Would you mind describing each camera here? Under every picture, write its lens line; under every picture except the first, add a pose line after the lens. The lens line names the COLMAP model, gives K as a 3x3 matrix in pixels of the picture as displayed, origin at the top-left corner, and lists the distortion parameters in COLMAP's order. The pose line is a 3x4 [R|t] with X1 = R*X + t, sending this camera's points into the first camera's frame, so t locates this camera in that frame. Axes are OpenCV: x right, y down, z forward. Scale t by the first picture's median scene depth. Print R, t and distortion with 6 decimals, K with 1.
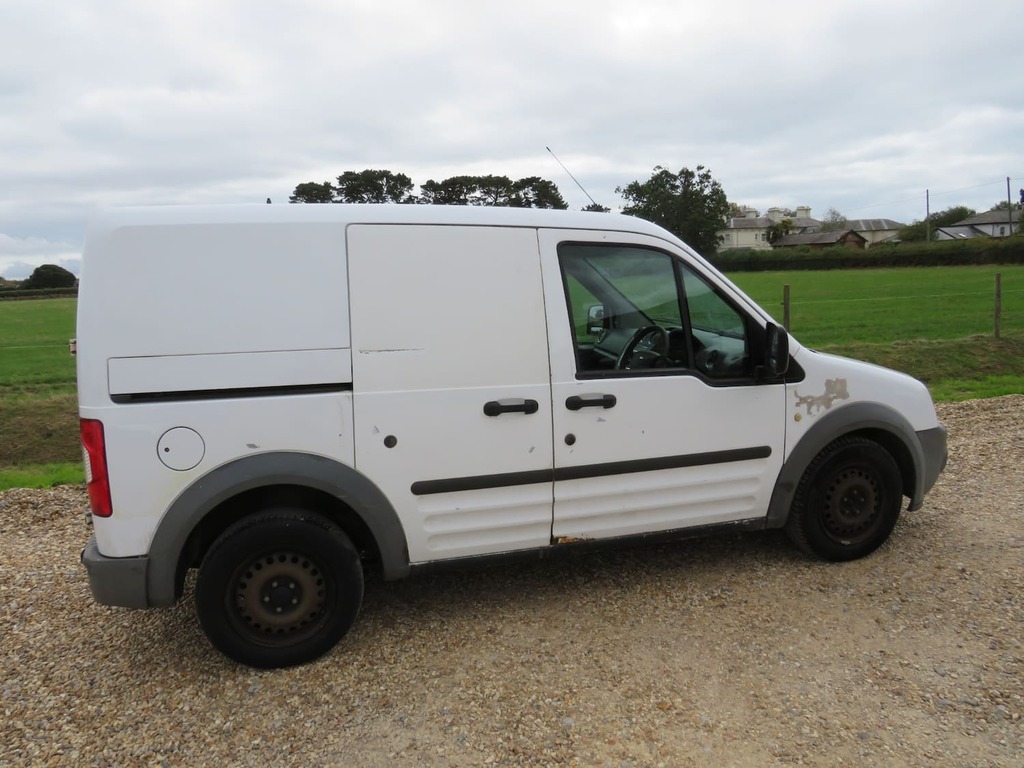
lens RADIAL K [[710.4, 0, 500.7], [0, 710.4, 383.4], [0, 0, 1]] dist [-0.025616, 0.007973]
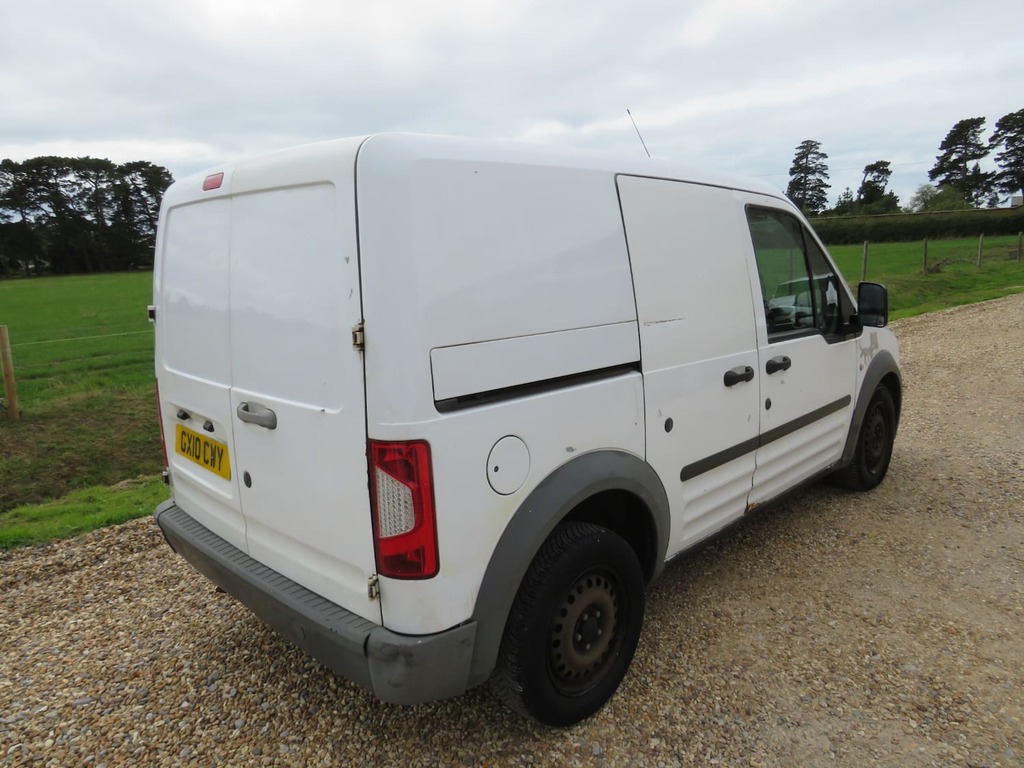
lens RADIAL K [[710.4, 0, 500.7], [0, 710.4, 383.4], [0, 0, 1]] dist [-0.025616, 0.007973]
pose [[0.878607, -0.092533, 0.468494, -0.715376], [0.087292, 0.995638, 0.032943, -0.015912], [-0.469499, 0.011952, 0.882852, 0.308387]]
